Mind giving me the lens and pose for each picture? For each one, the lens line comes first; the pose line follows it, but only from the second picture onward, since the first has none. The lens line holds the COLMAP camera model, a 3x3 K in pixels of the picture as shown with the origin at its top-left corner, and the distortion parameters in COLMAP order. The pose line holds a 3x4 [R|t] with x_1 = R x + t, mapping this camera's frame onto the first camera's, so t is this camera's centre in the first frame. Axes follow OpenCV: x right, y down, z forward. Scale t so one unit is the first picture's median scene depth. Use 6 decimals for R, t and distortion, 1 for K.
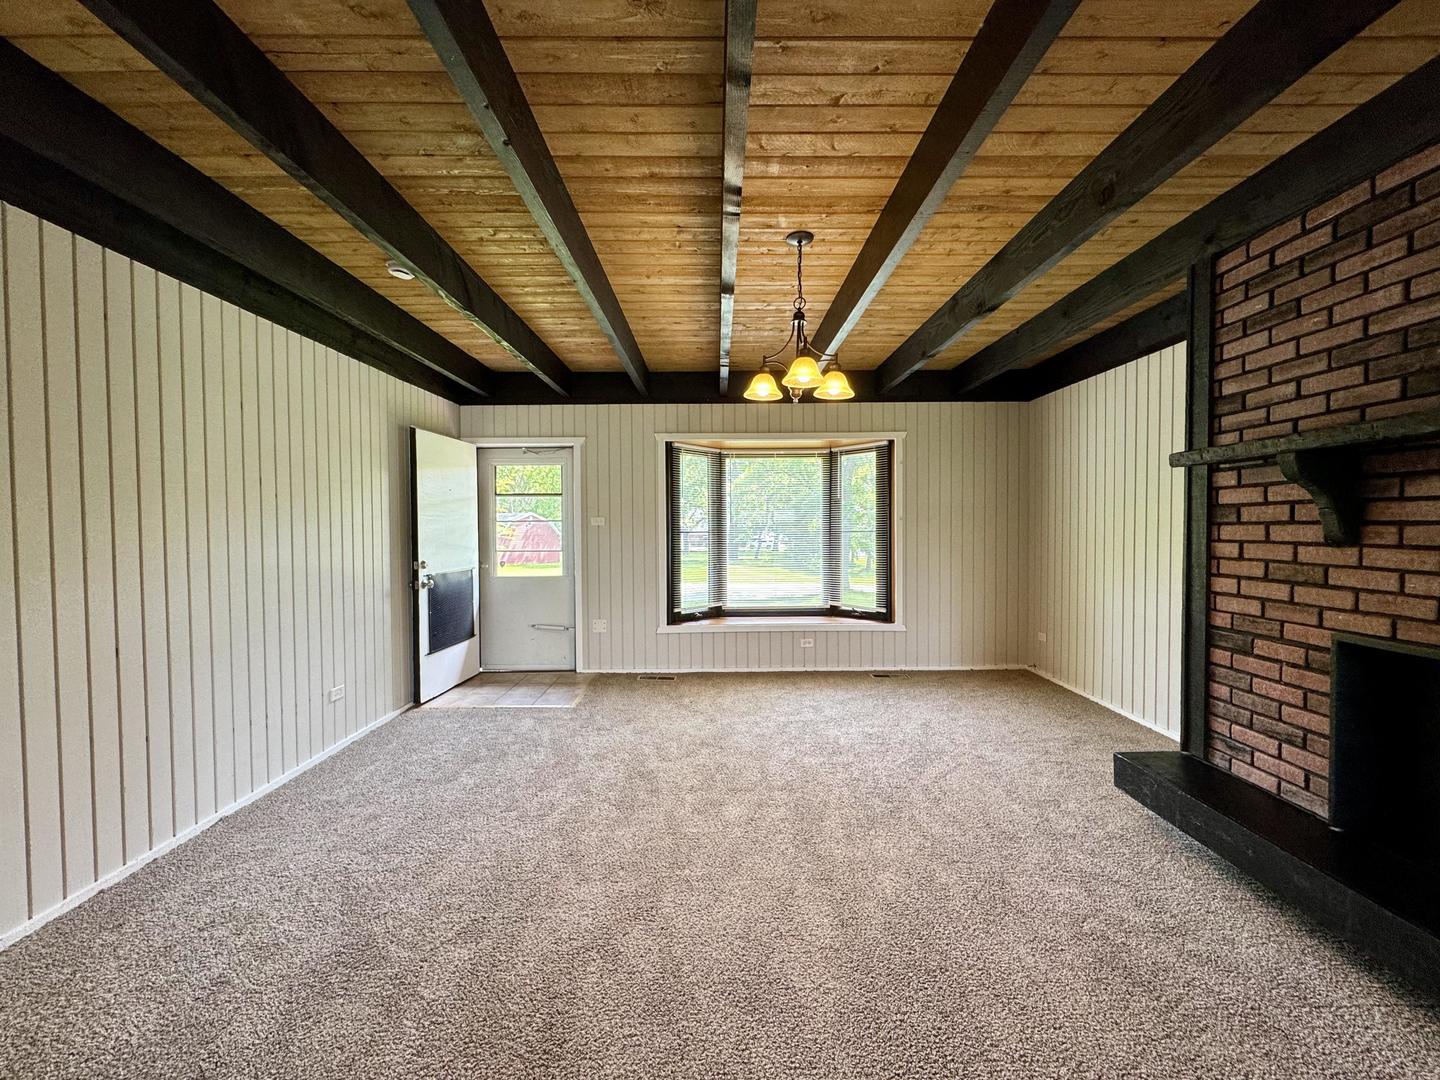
lens RADIAL K [[574.6, 0, 720.0], [0, 574.6, 540.0], [0, 0, 1]] dist [-0.002427, 0.000330]
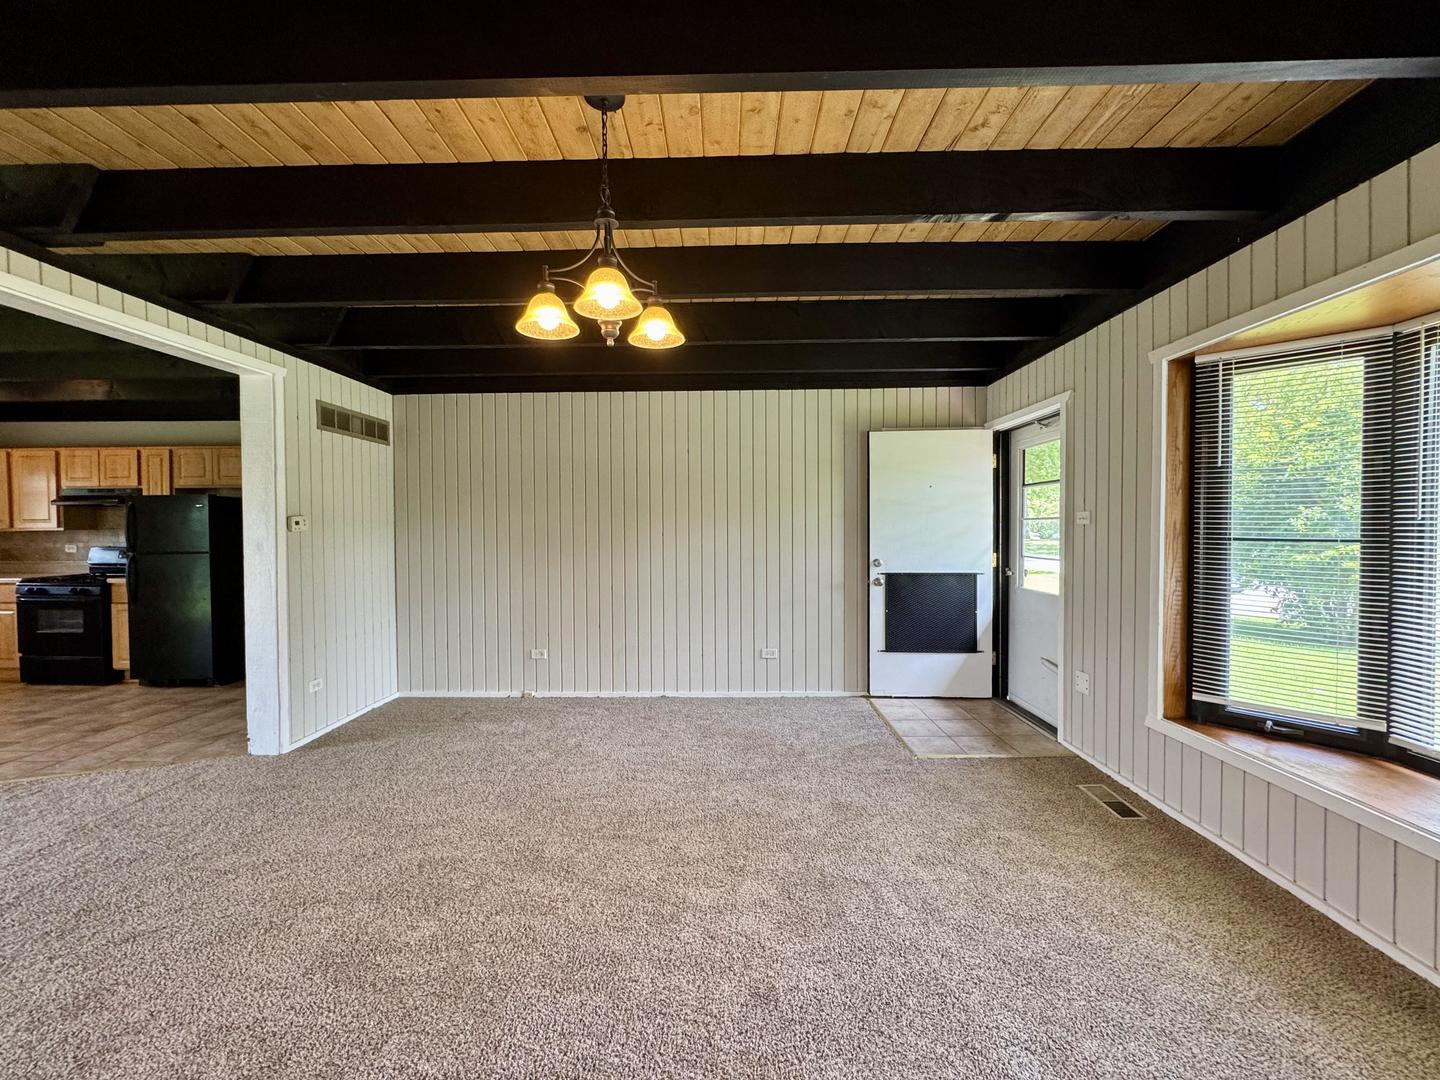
lens RADIAL K [[574.6, 0, 720.0], [0, 574.6, 540.0], [0, 0, 1]] dist [-0.002427, 0.000330]
pose [[-0.017687, 0.029943, -0.999395, 0.919491], [-0.019986, 0.999341, 0.030295, -0.041038], [0.999644, 0.020509, -0.017077, 1.310698]]
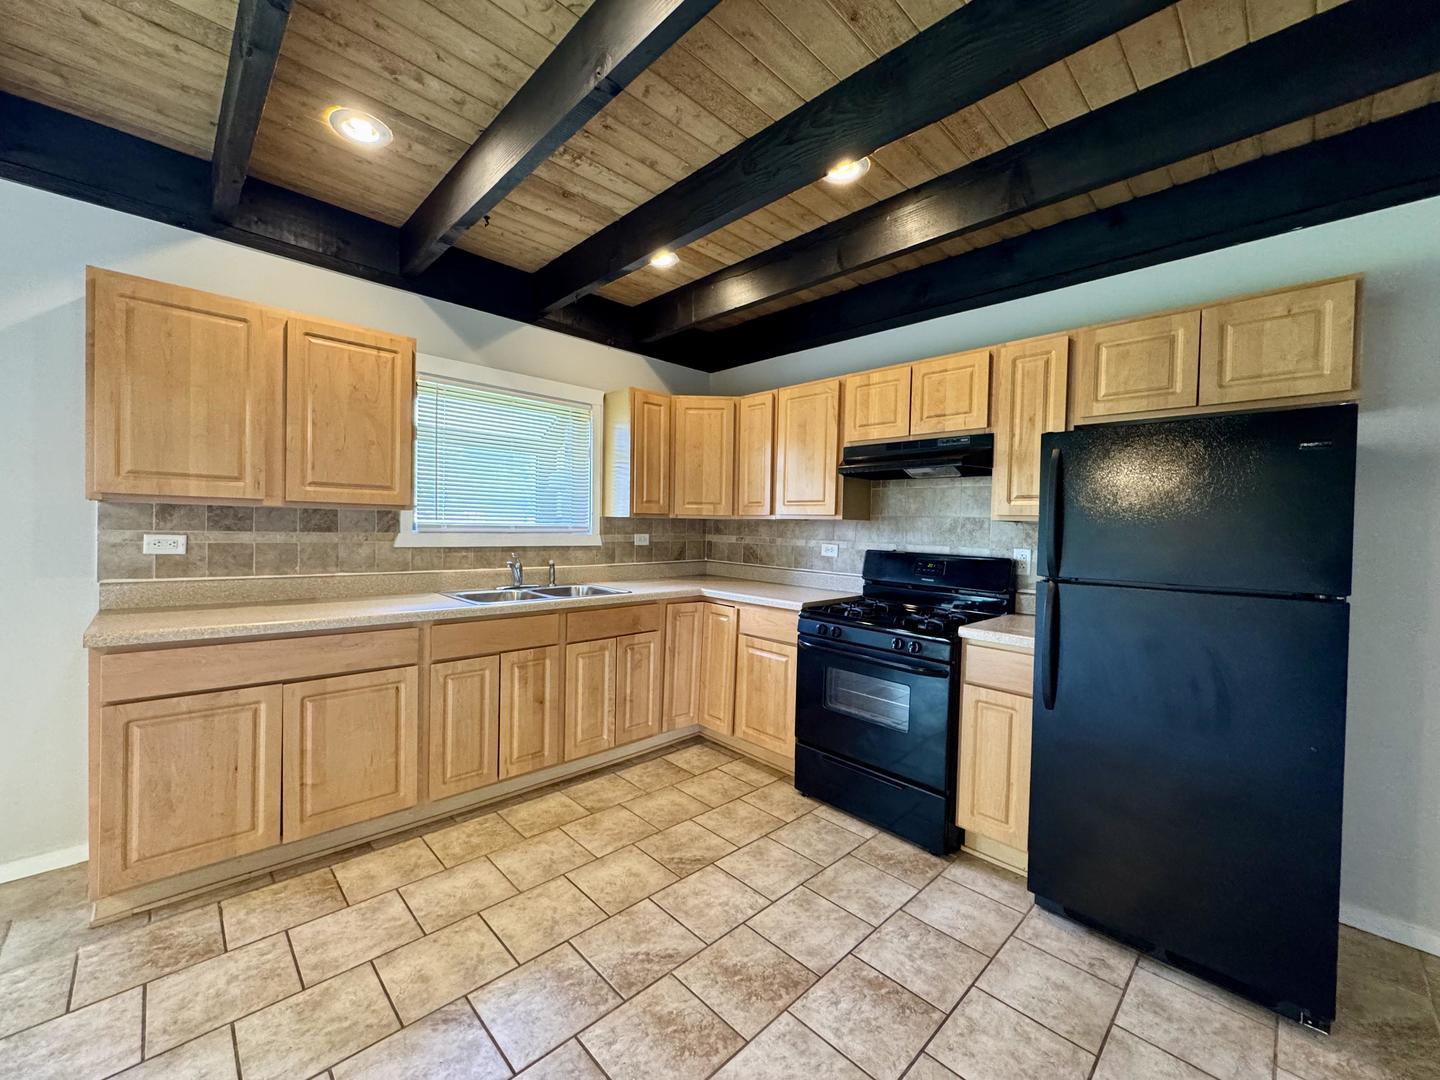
lens RADIAL K [[574.6, 0, 720.0], [0, 574.6, 540.0], [0, 0, 1]] dist [-0.002427, 0.000330]
pose [[-0.714758, 0.007800, -0.699328, -0.184800], [-0.037334, 0.998086, 0.049290, 0.032565], [0.698374, 0.061340, -0.713099, -0.567359]]
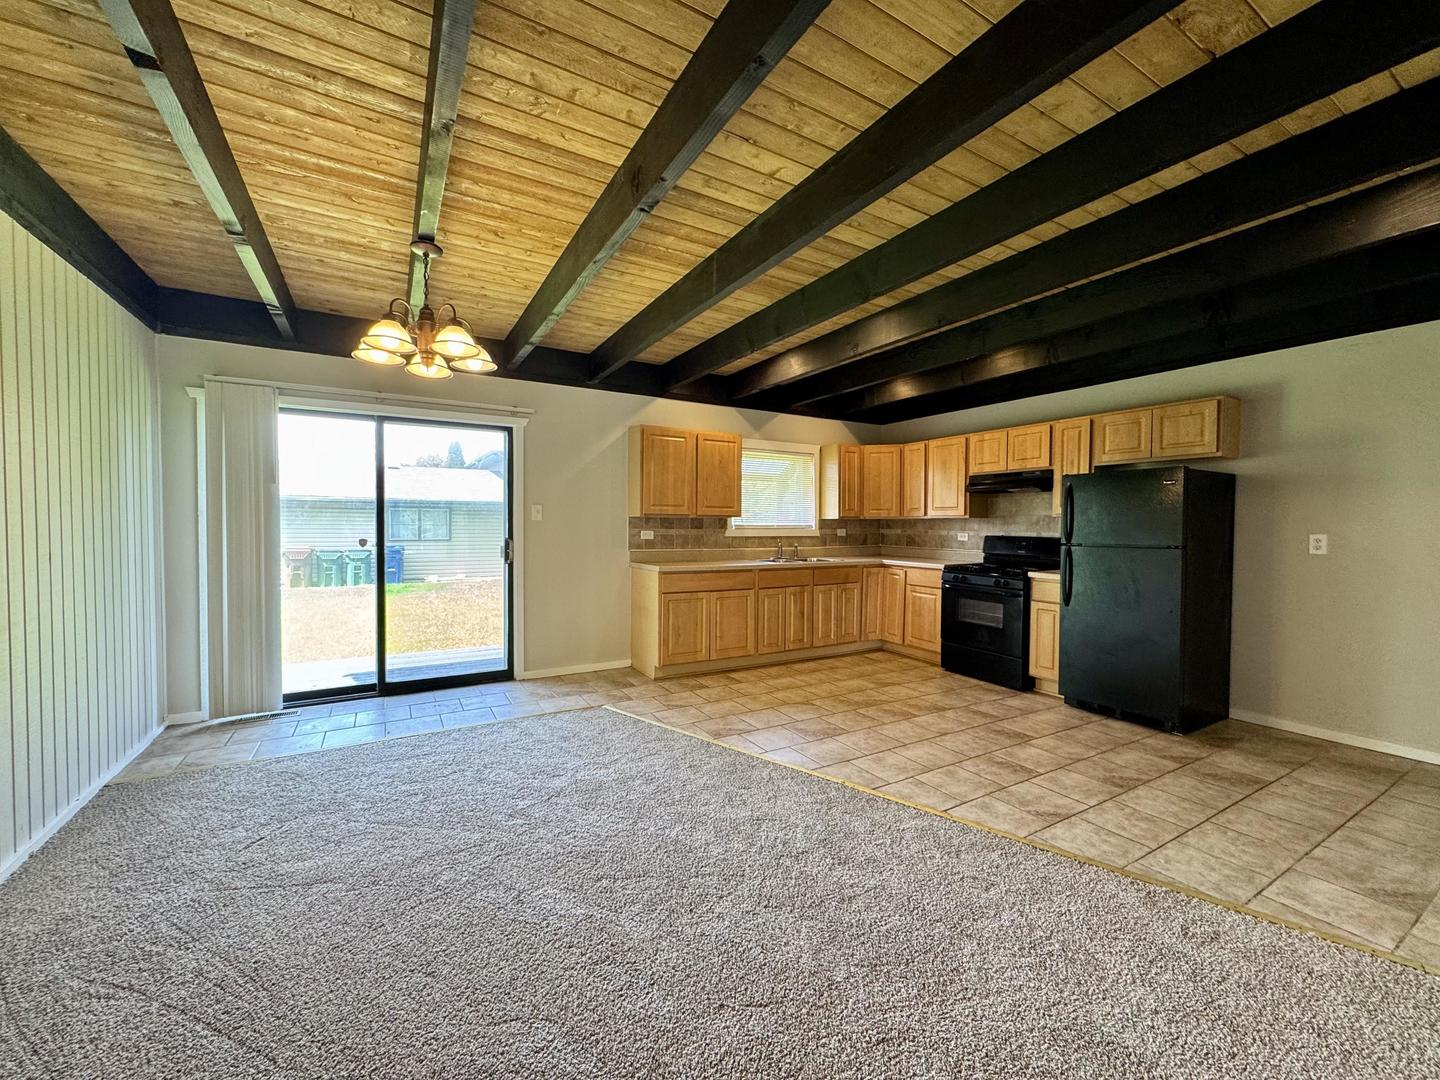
lens RADIAL K [[574.6, 0, 720.0], [0, 574.6, 540.0], [0, 0, 1]] dist [-0.002427, 0.000330]
pose [[-0.864296, 0.015371, -0.502749, 0.658987], [-0.013463, 0.998468, 0.053672, 0.019568], [0.502804, 0.053157, -0.862765, 0.132676]]
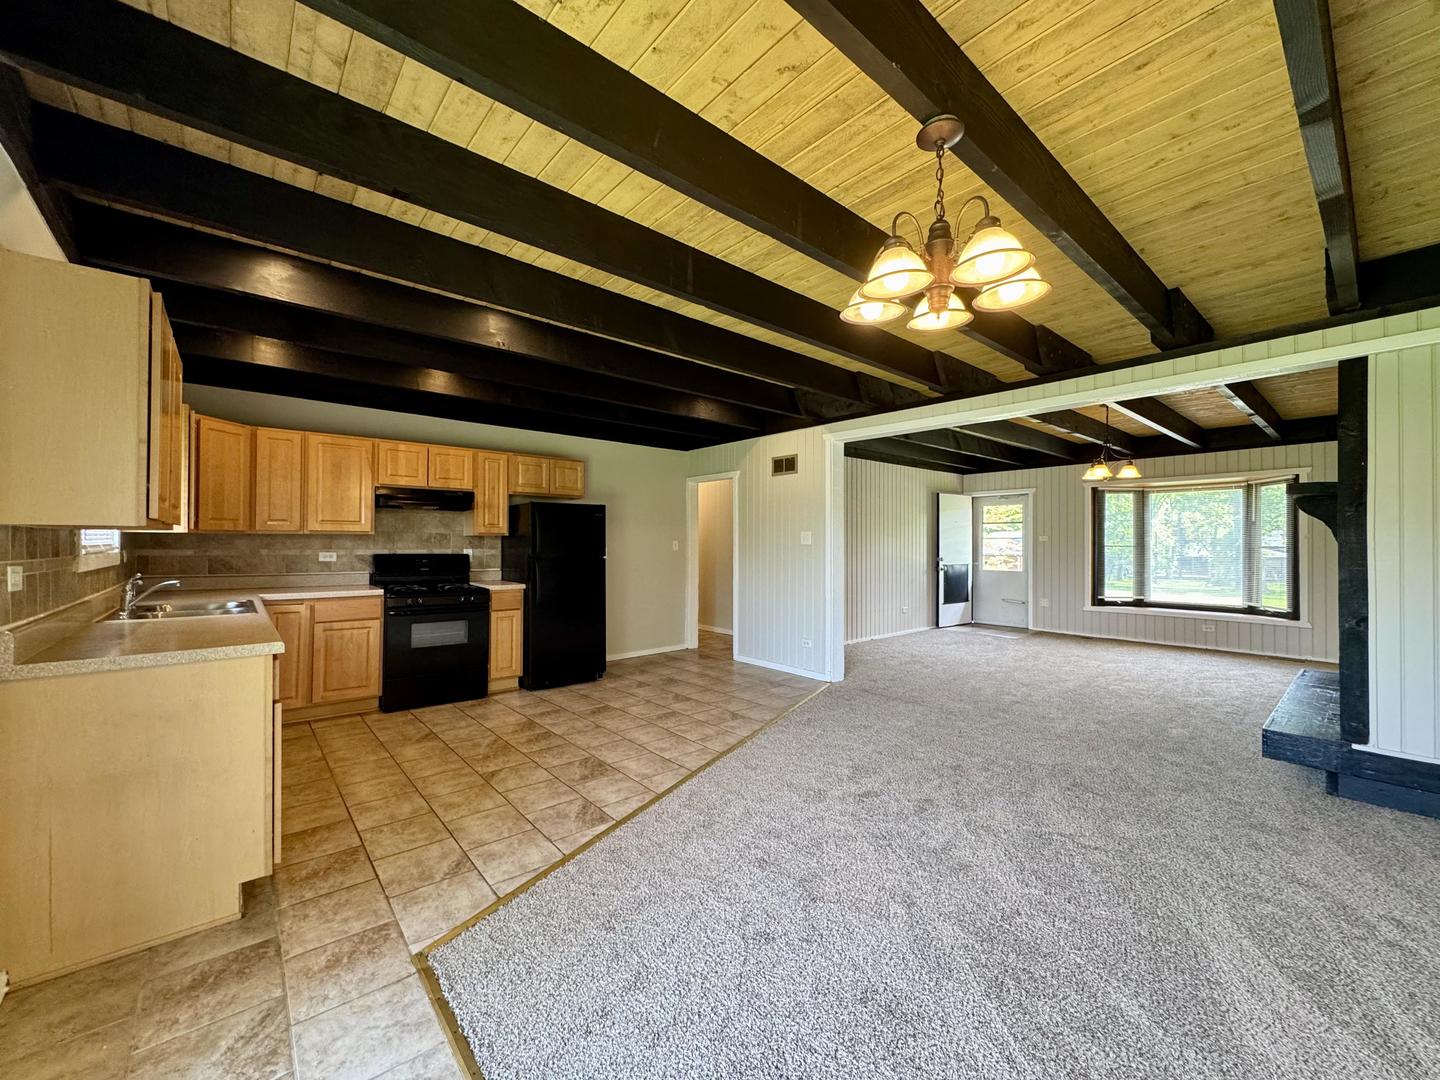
lens RADIAL K [[574.6, 0, 720.0], [0, 574.6, 540.0], [0, 0, 1]] dist [-0.002427, 0.000330]
pose [[0.650138, 0.003673, -0.759807, 0.933402], [-0.028024, 0.999424, -0.019147, 0.063450], [0.759299, 0.033741, 0.649867, -1.661010]]
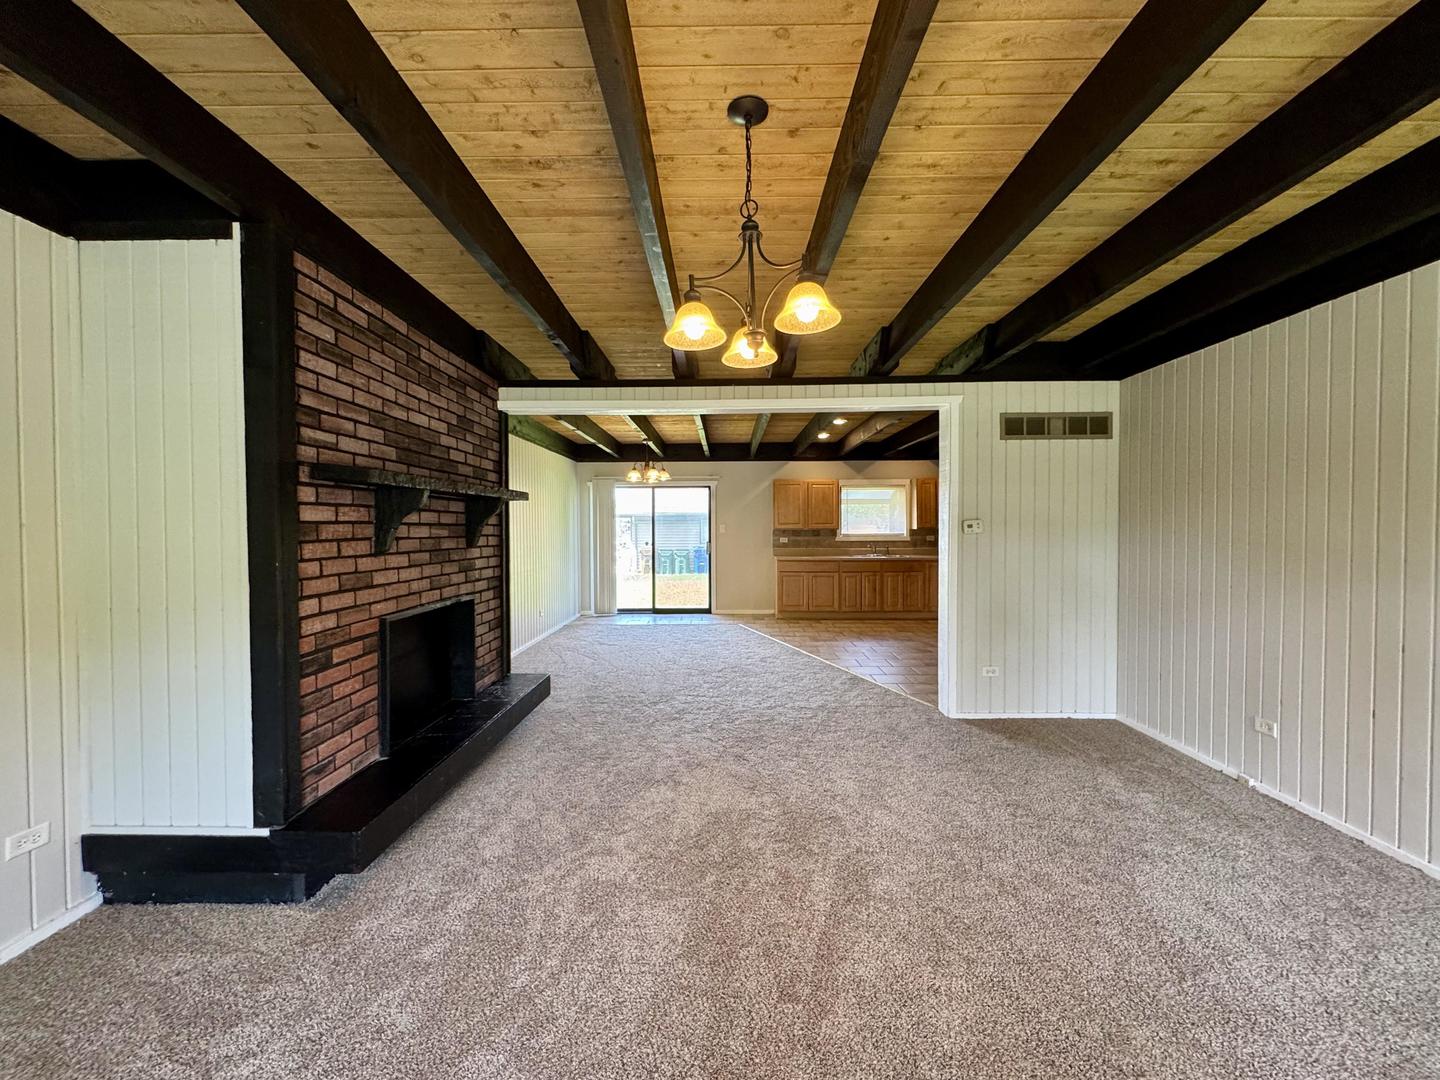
lens RADIAL K [[574.6, 0, 720.0], [0, 574.6, 540.0], [0, 0, 1]] dist [-0.002427, 0.000330]
pose [[-0.999892, 0.011324, 0.009345, 0.194444], [0.011765, 0.998754, 0.048490, -0.068361], [-0.008784, 0.048595, -0.998780, 1.913068]]
